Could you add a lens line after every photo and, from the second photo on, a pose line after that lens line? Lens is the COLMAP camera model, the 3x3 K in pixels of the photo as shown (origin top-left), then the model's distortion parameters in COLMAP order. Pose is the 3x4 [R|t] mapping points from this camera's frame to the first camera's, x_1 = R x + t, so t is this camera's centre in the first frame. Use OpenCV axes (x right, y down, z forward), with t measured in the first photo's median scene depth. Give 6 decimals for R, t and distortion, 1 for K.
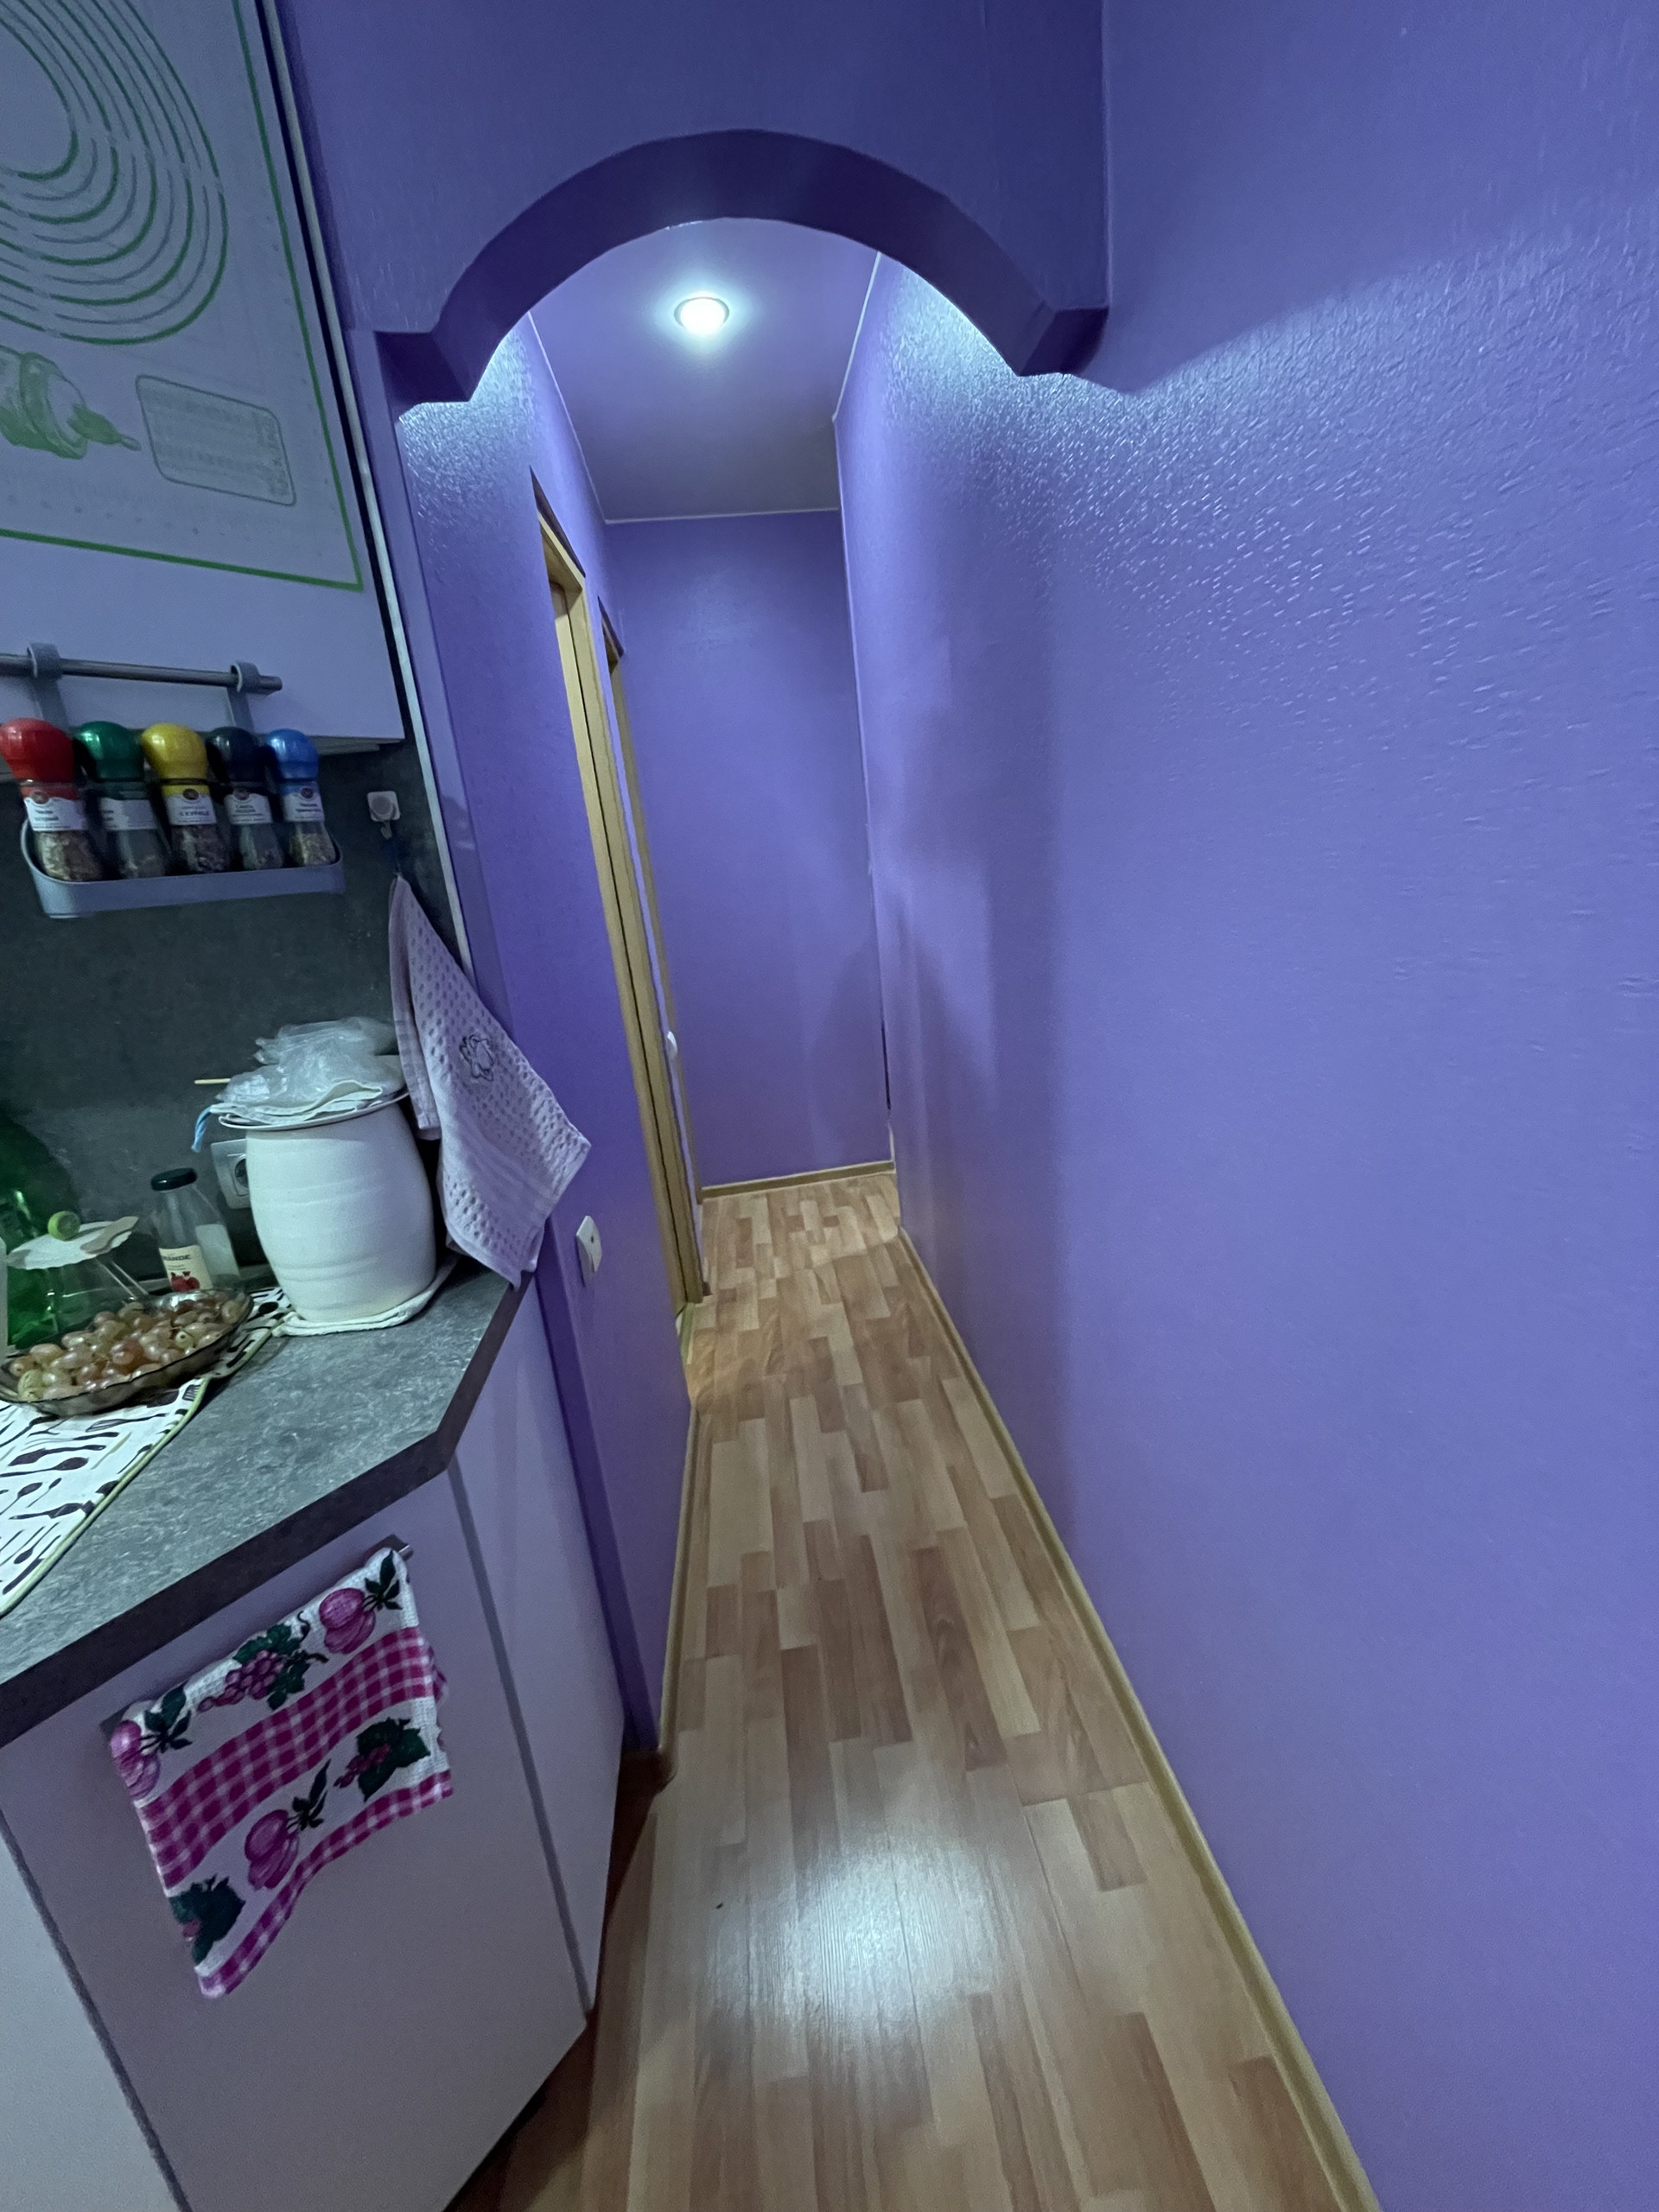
lens RADIAL K [[882.4, 0, 829.5], [0, 882.4, 1106.0], [0, 0, 1]] dist [-0.000841, 0.000635]
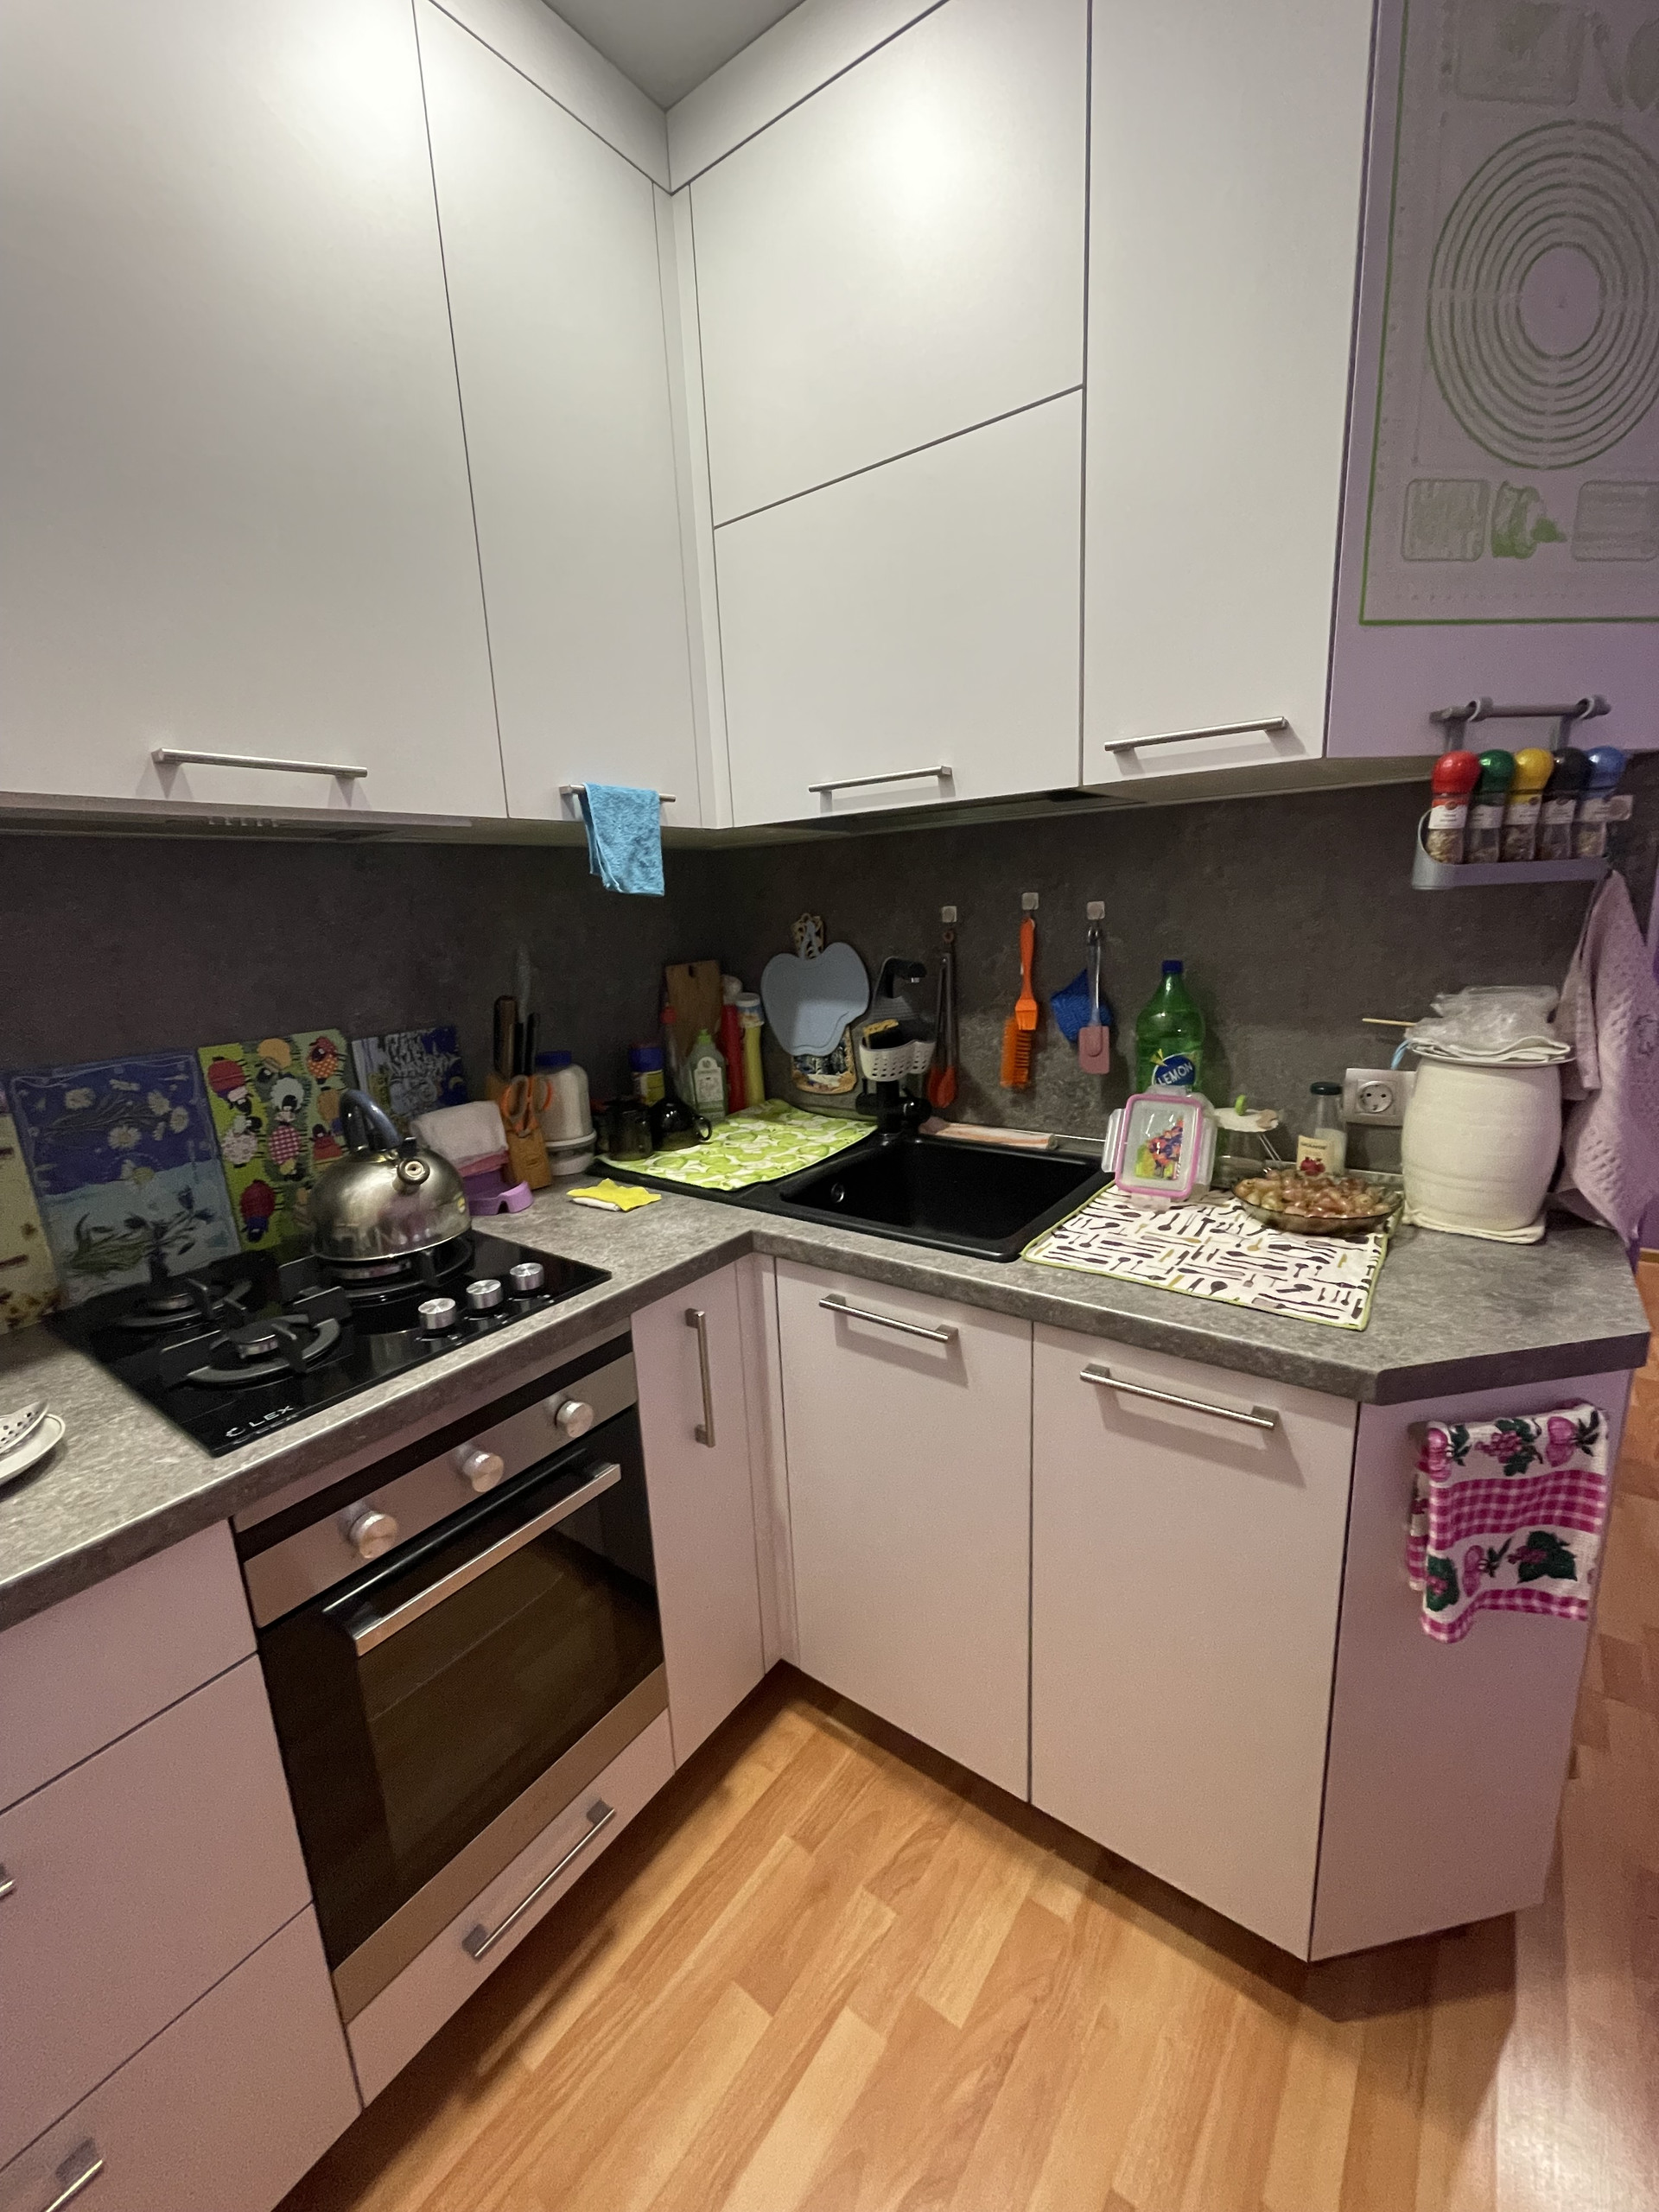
lens RADIAL K [[882.4, 0, 829.5], [0, 882.4, 1106.0], [0, 0, 1]] dist [-0.000841, 0.000635]
pose [[0.726514, 0.207422, -0.655098, -0.549106], [-0.205233, 0.975338, 0.081212, 0.206678], [0.655787, 0.075446, 0.751166, -0.669083]]
